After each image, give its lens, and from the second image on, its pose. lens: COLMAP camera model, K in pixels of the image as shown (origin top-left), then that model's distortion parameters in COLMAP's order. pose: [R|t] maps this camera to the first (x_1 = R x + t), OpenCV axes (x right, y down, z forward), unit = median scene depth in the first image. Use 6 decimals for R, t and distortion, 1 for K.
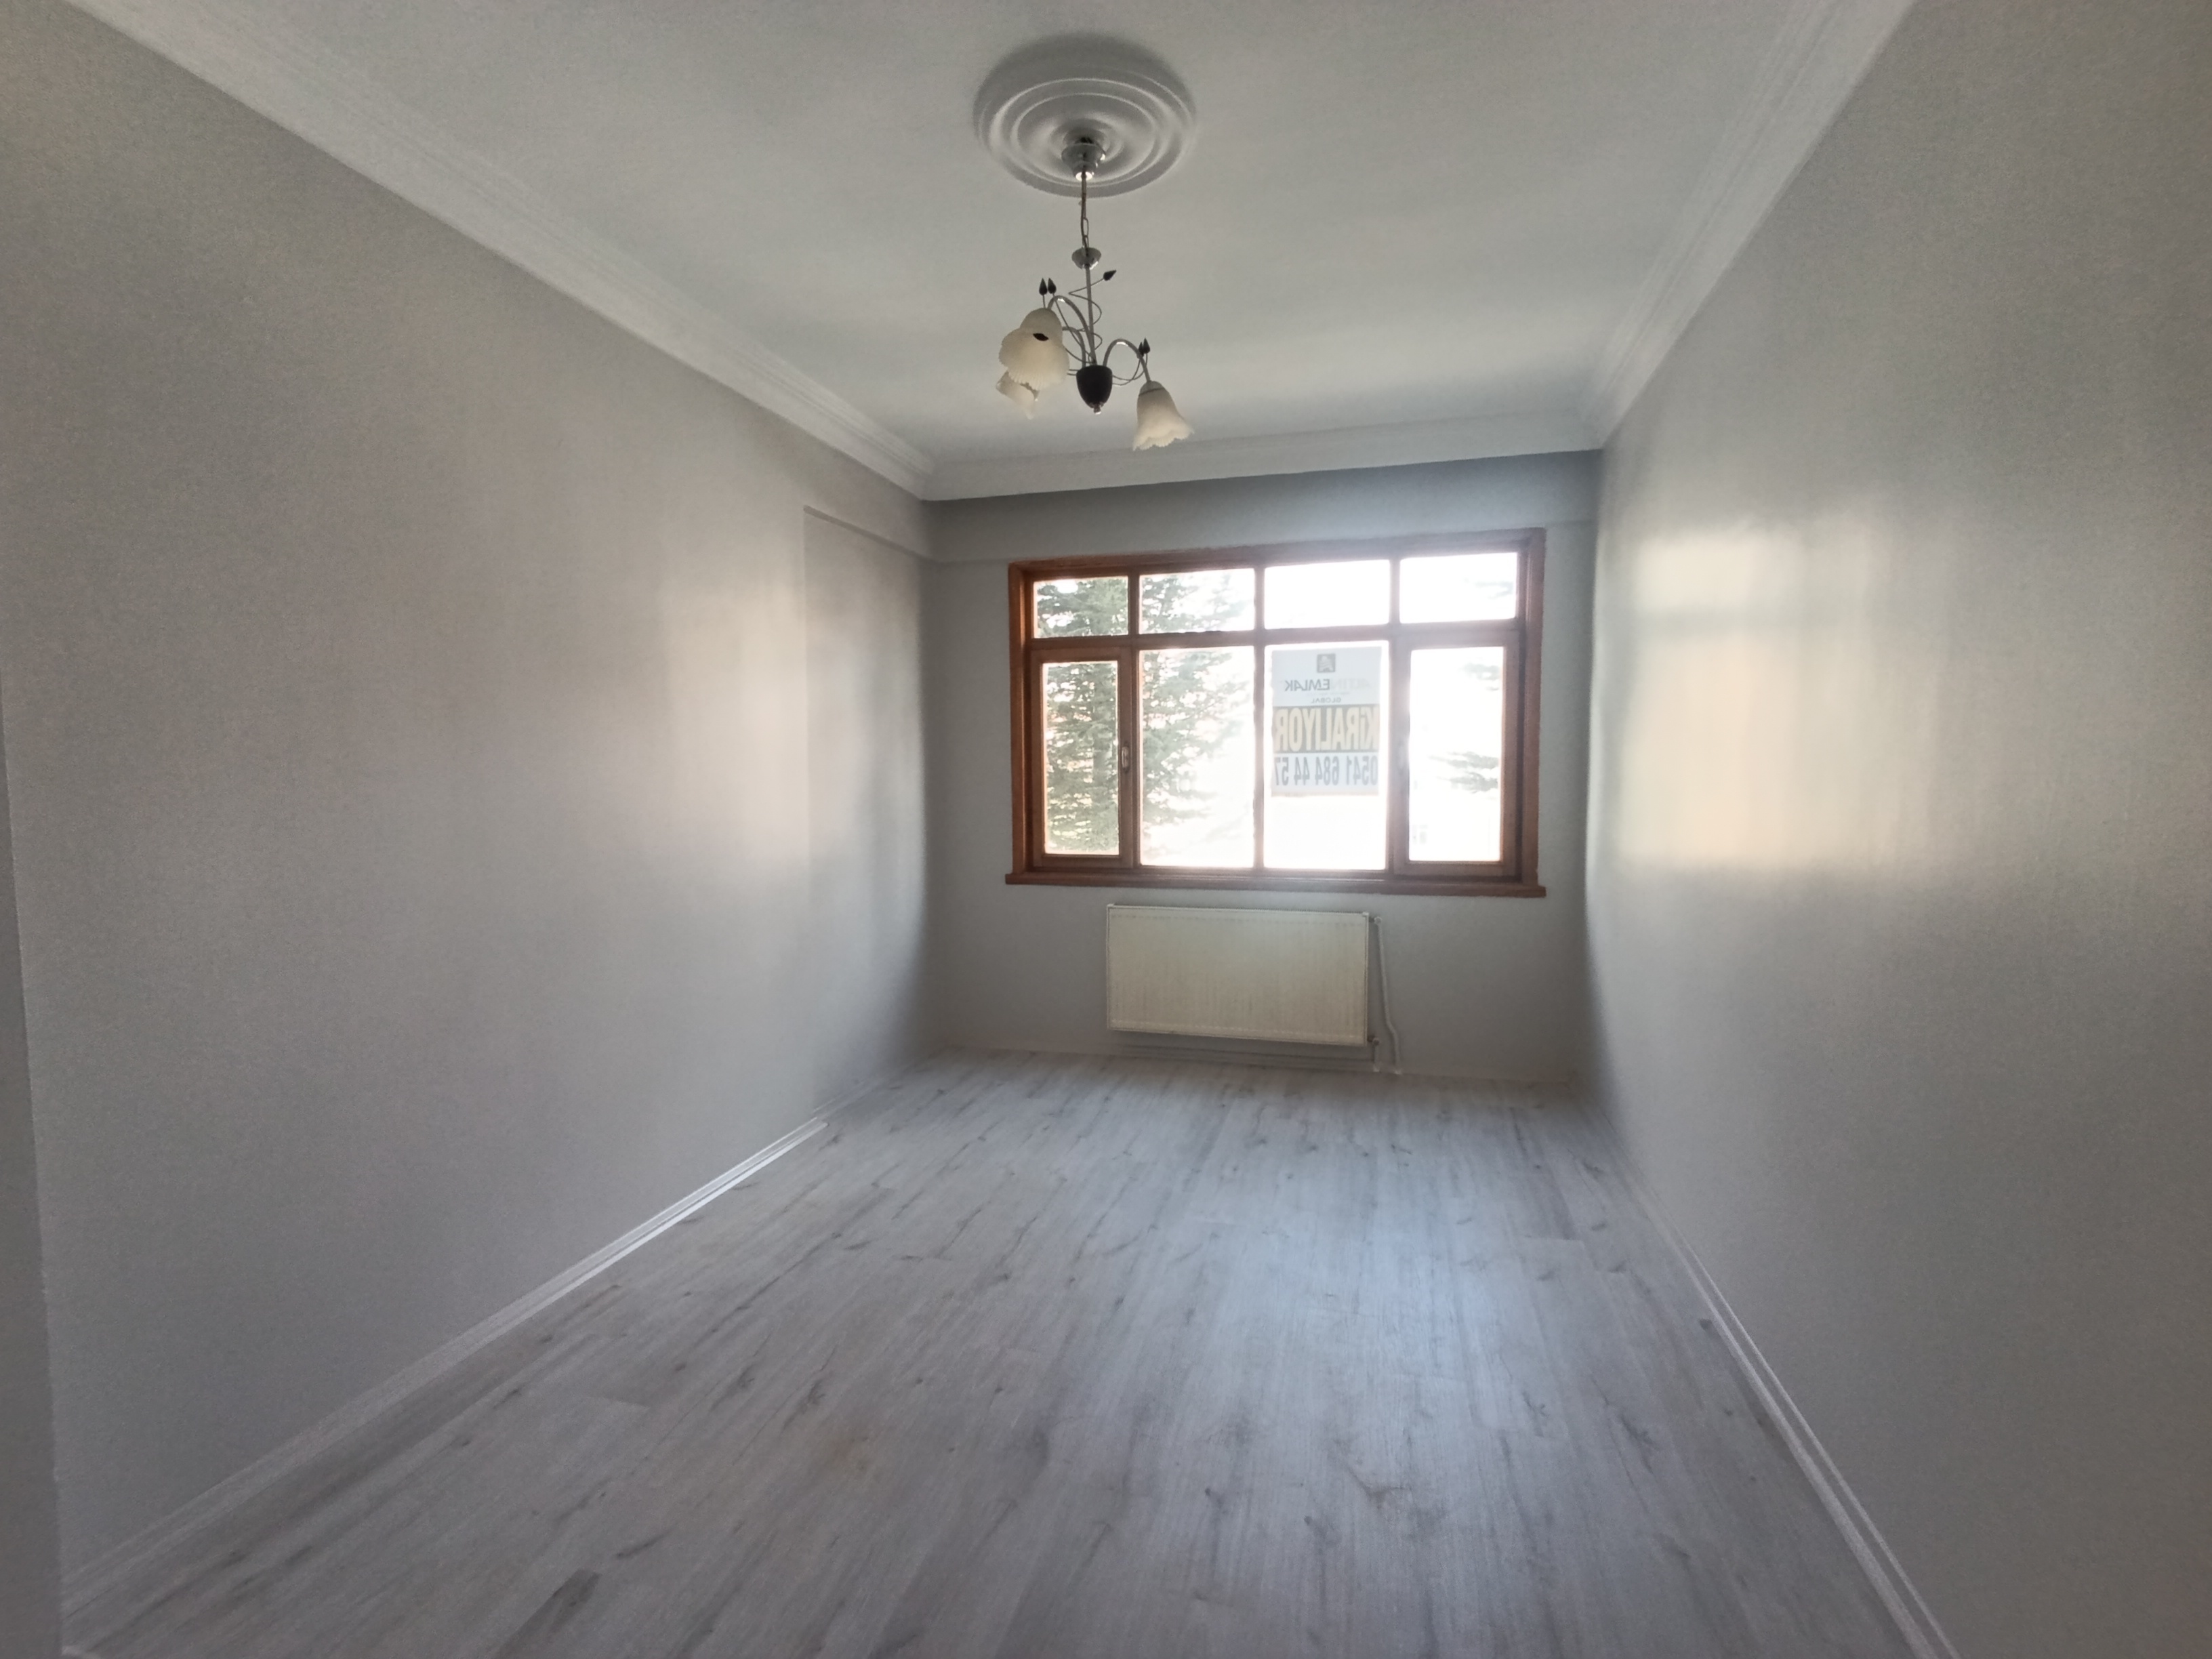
lens RADIAL K [[1026.1, 0, 1103.1], [0, 1026.1, 835.3], [0, 0, 1]] dist [0.044326, 0.000447]
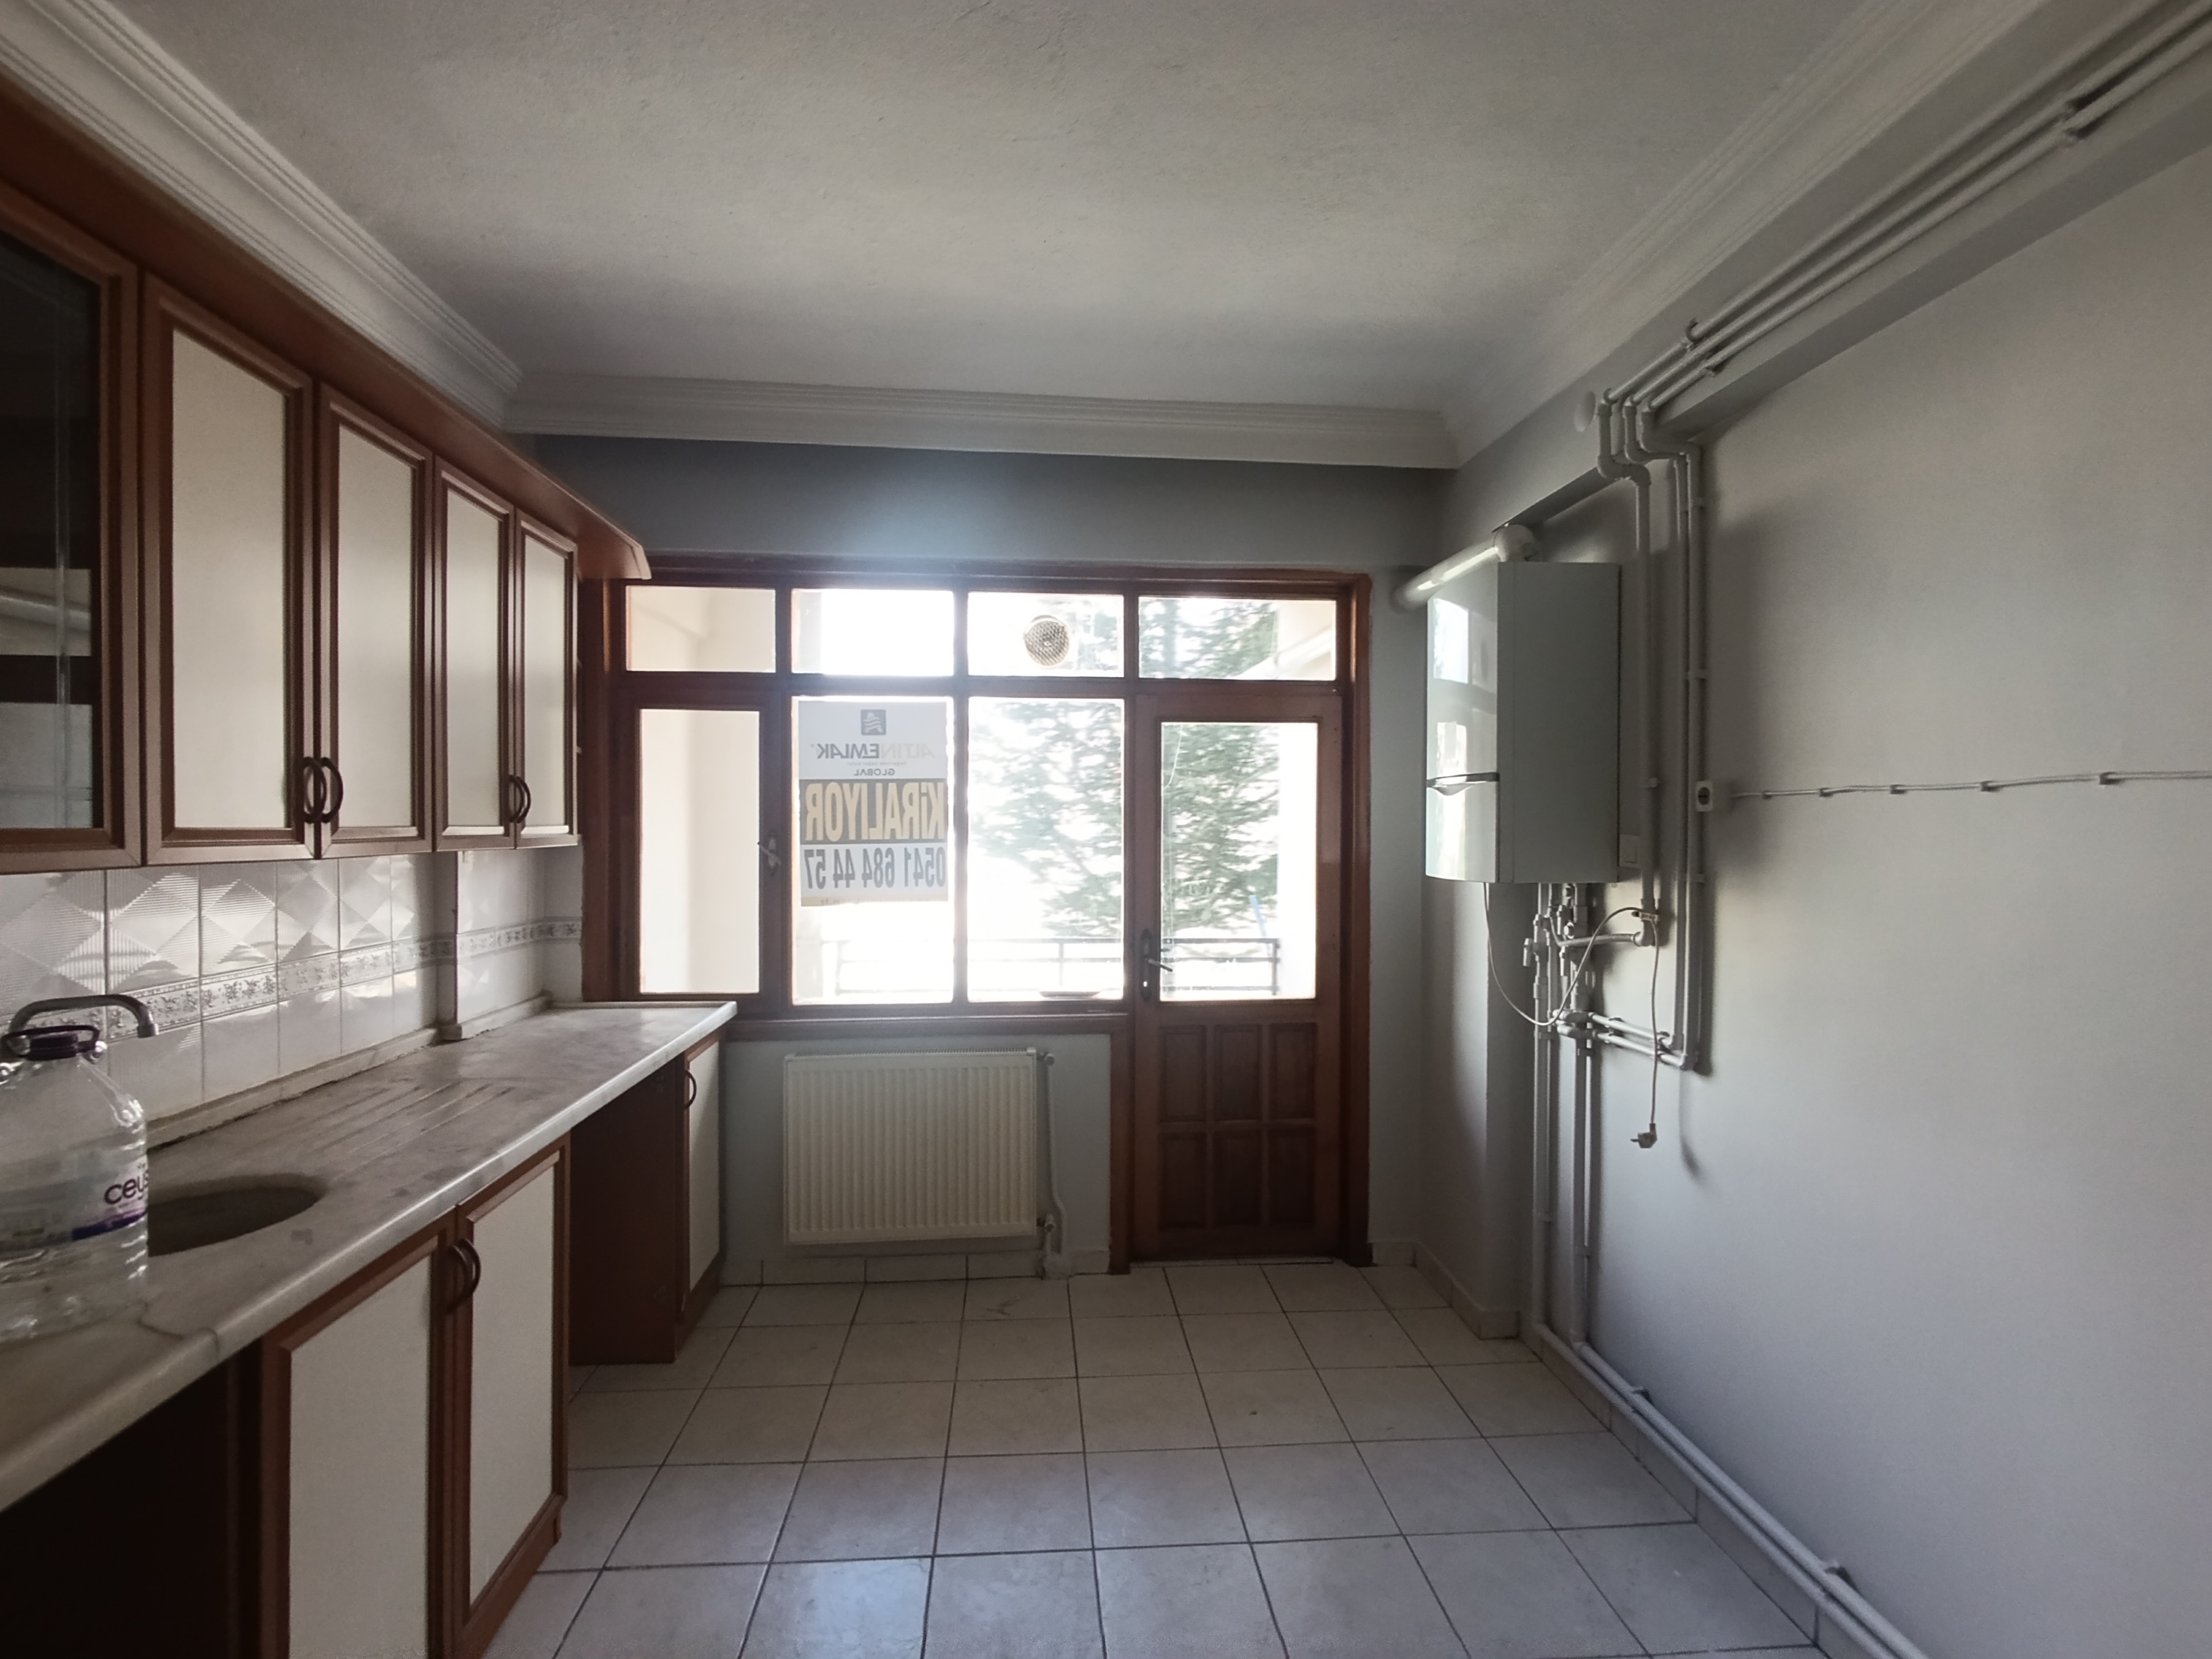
lens RADIAL K [[1016.8, 0, 1107.4], [0, 1016.8, 842.9], [0, 0, 1]] dist [0.000120, -0.000670]
pose [[0.932411, -0.012738, 0.361176, 0.108118], [0.031535, 0.998434, -0.046200, -0.041742], [-0.360022, 0.054467, 0.931353, 0.265421]]
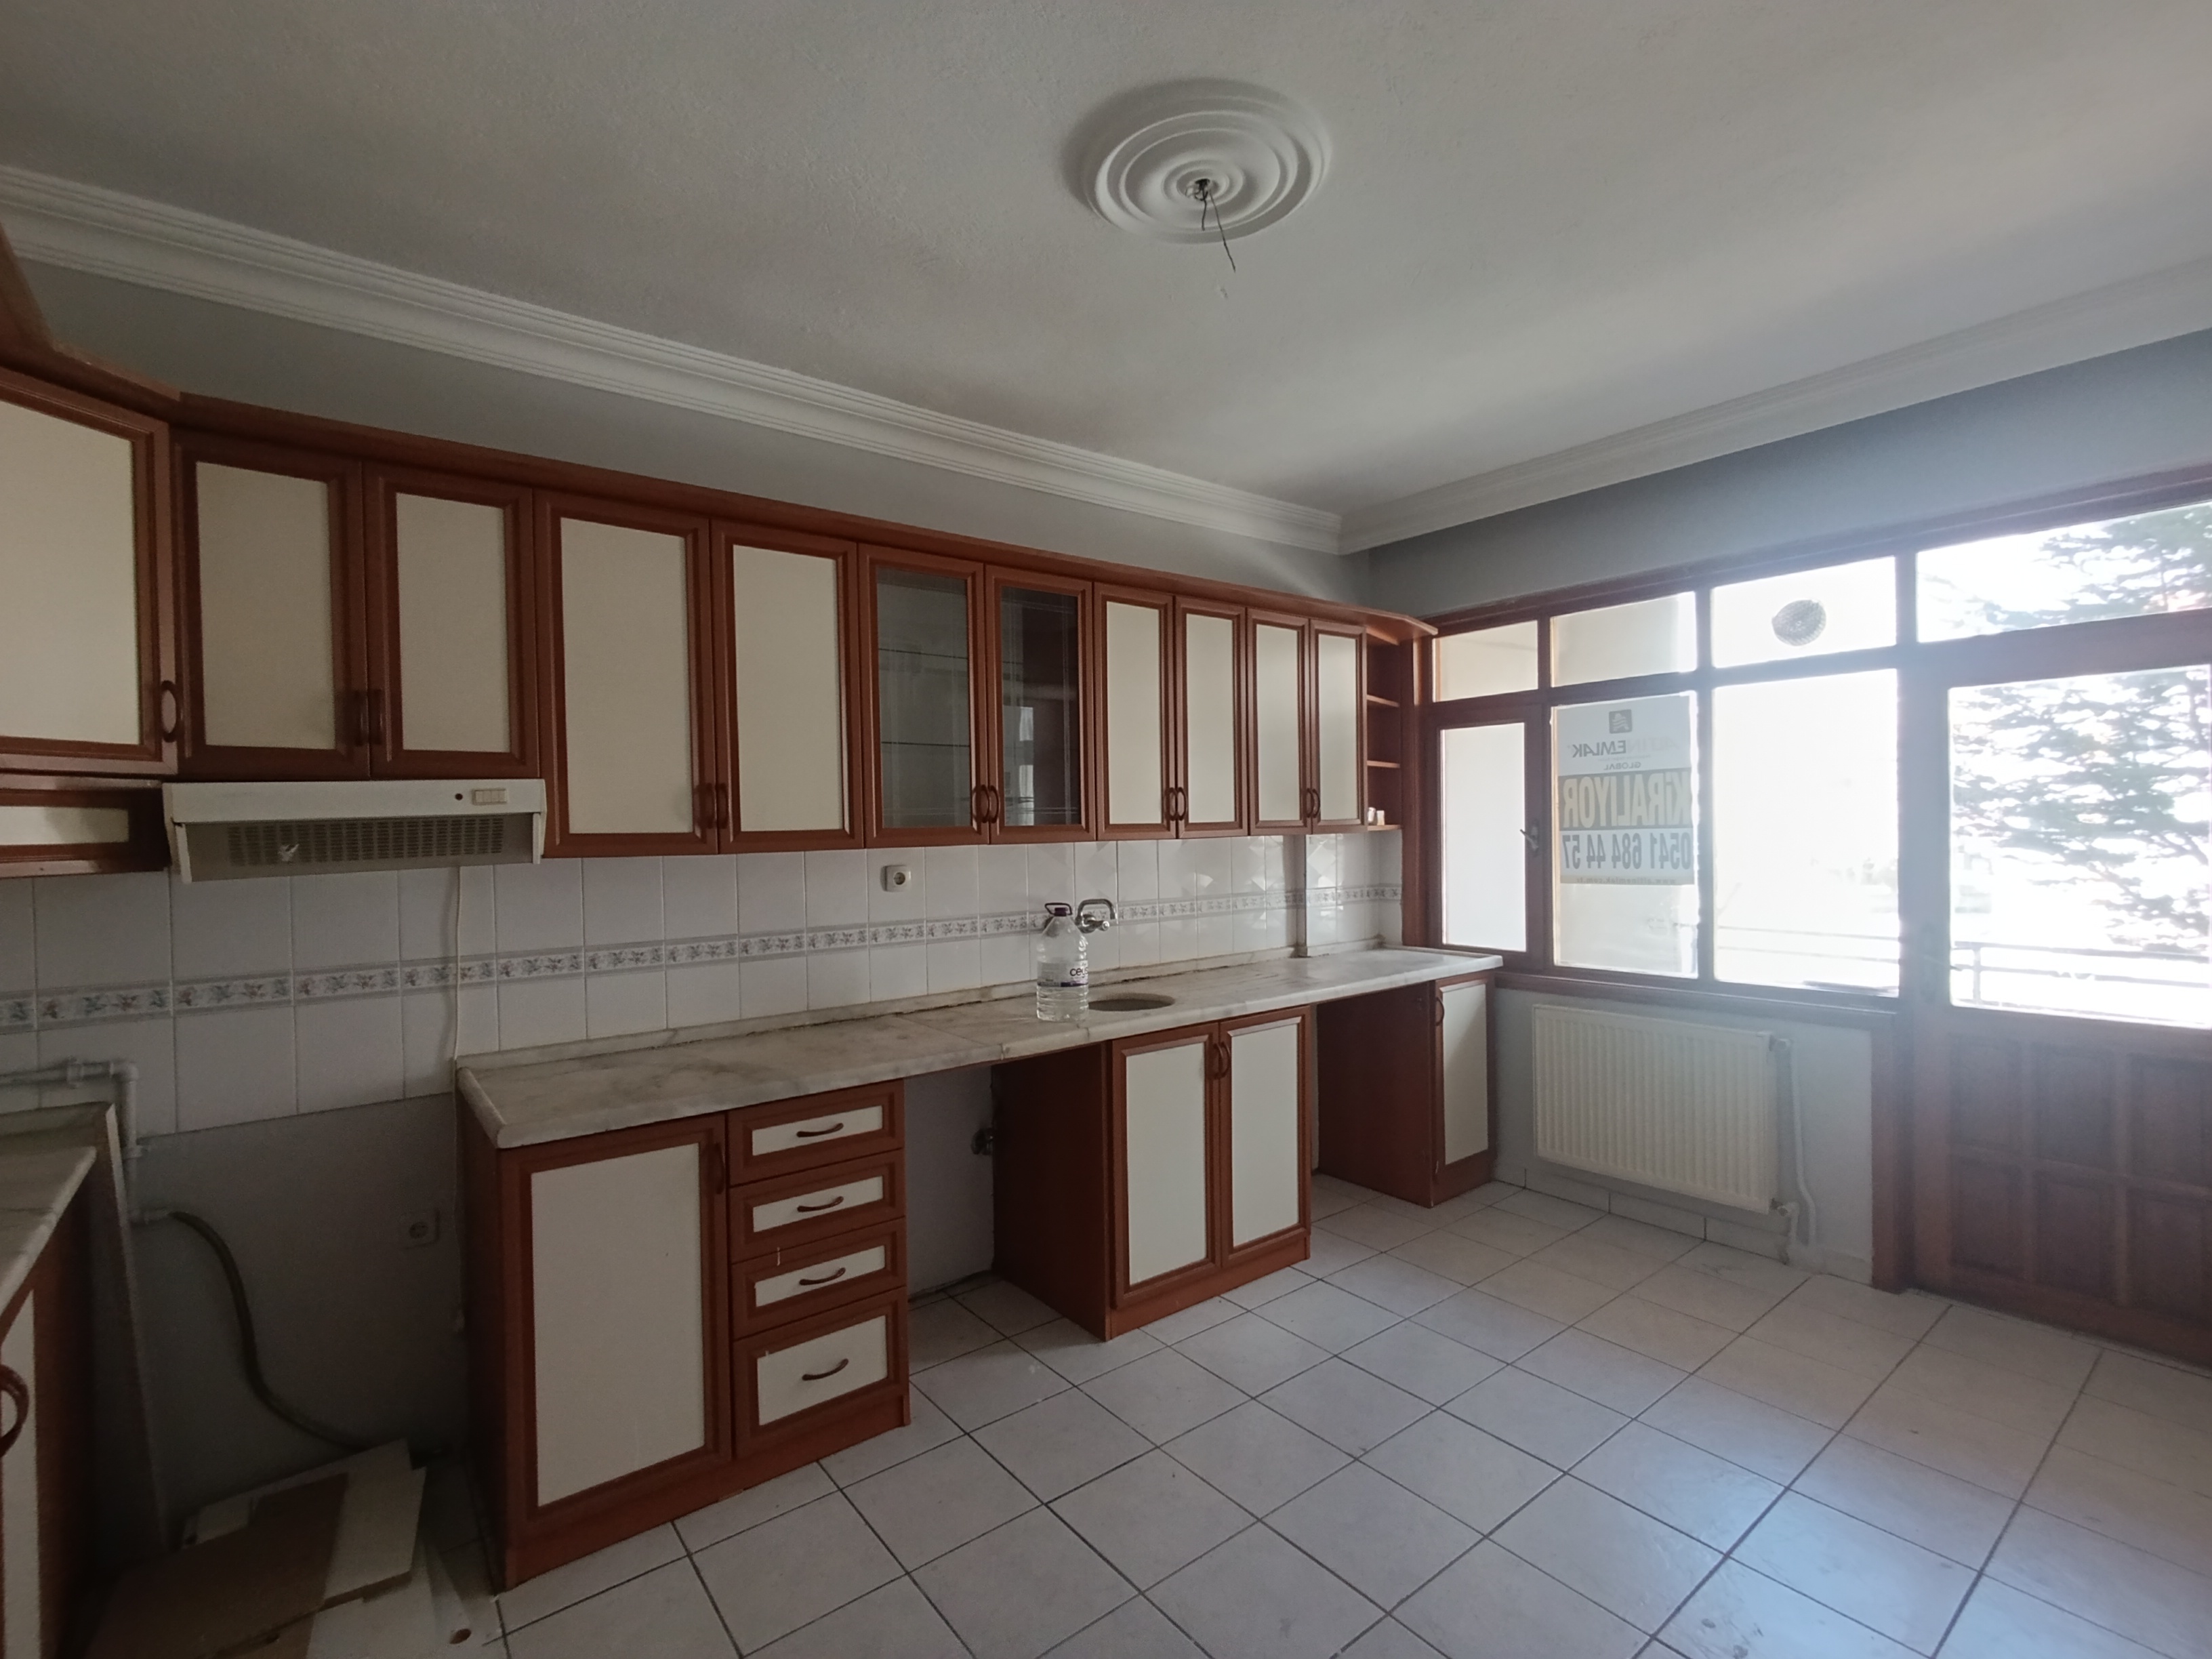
lens RADIAL K [[1016.8, 0, 1079.6], [0, 1016.8, 855.7], [0, 0, 1]] dist [0.000120, -0.000670]
pose [[0.810721, -0.006848, -0.585392, 0.336928], [-0.016153, 0.999289, -0.034060, -0.024393], [0.585209, 0.037069, 0.810034, 0.088178]]
